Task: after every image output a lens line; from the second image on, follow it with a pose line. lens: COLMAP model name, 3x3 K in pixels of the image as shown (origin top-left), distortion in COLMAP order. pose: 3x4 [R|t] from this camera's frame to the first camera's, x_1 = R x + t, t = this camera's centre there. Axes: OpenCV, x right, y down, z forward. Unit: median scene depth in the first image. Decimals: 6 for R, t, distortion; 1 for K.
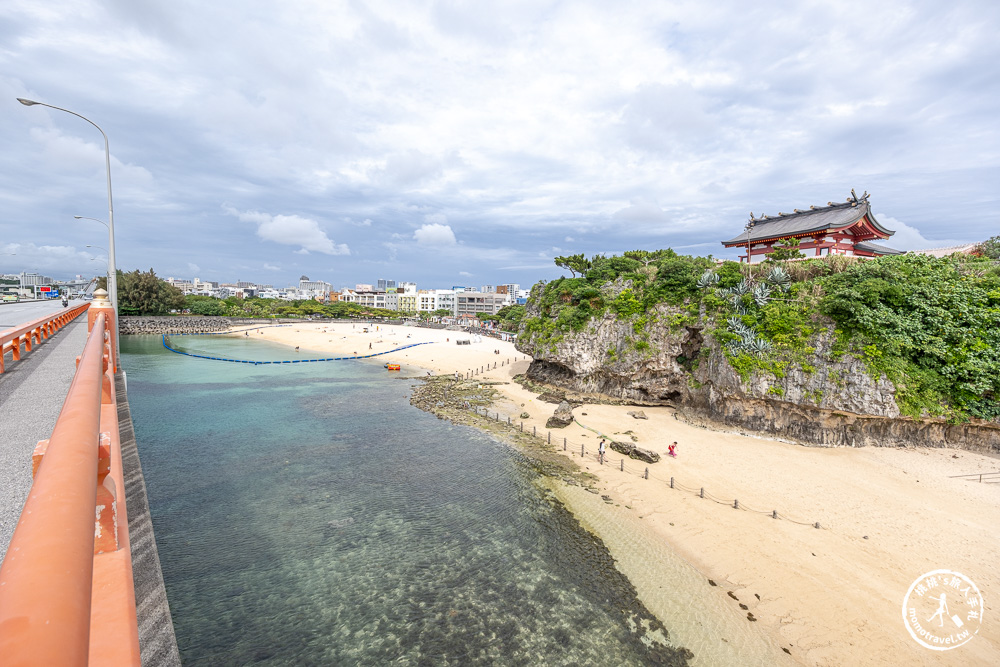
lens RADIAL K [[406.6, 0, 500.0], [0, 406.6, 333.5], [0, 0, 1]] dist [-0.000448, -0.003844]
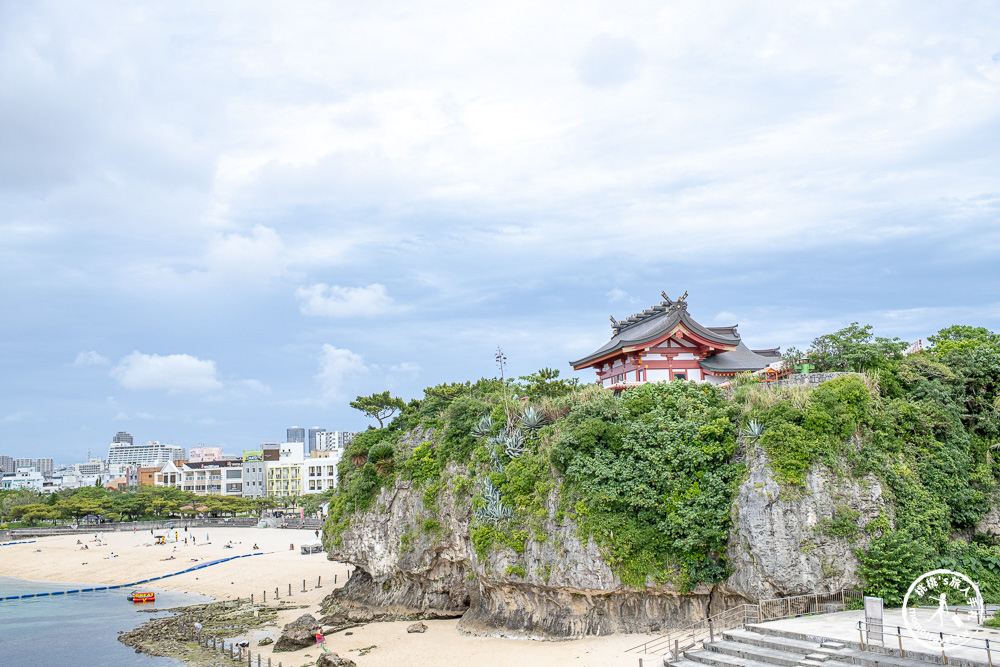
lens RADIAL K [[963.5, 0, 500.0], [0, 963.5, 333.5], [0, 0, 1]] dist [-0.028498, -0.001382]
pose [[0.994878, -0.080036, -0.061742, 0.547839], [0.065357, 0.975274, -0.211112, 0.059751], [0.077112, 0.205995, 0.975510, -0.591653]]
